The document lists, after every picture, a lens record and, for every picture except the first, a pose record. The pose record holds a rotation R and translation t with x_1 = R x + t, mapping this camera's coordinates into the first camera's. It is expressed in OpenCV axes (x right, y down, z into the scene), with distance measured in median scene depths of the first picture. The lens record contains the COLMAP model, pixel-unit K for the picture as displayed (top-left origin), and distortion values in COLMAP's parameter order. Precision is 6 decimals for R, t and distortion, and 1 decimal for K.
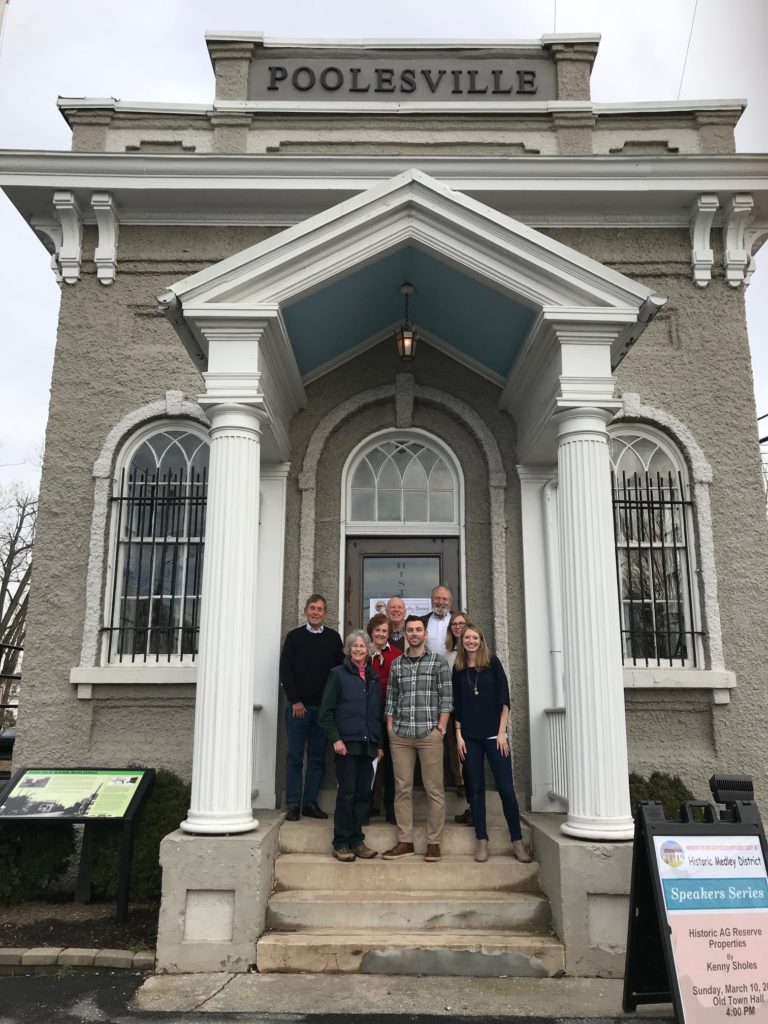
lens RADIAL K [[838.1, 0, 394.5], [0, 838.1, 493.2], [0, 0, 1]] dist [0.003860, -0.011062]
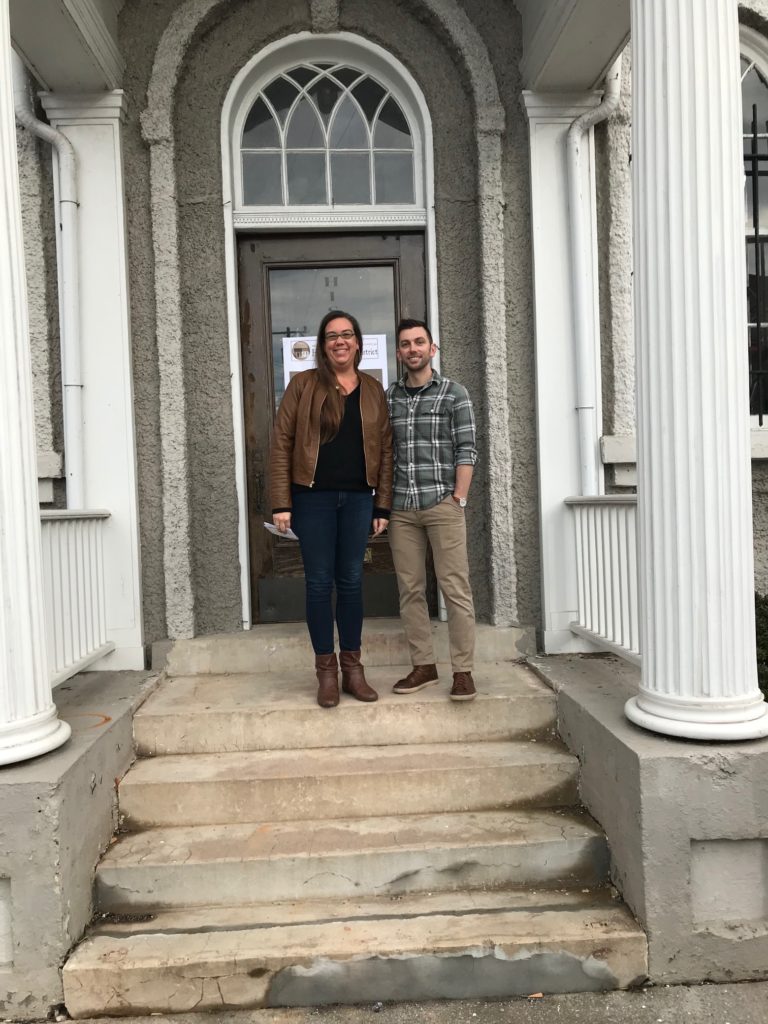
lens RADIAL K [[838.1, 0, 394.5], [0, 838.1, 493.2], [0, 0, 1]] dist [0.003860, -0.011062]
pose [[0.997838, -0.039303, 0.052672, 0.021433], [0.025025, 0.968320, 0.248455, 0.115117], [-0.060769, -0.246600, 0.967210, 0.495353]]
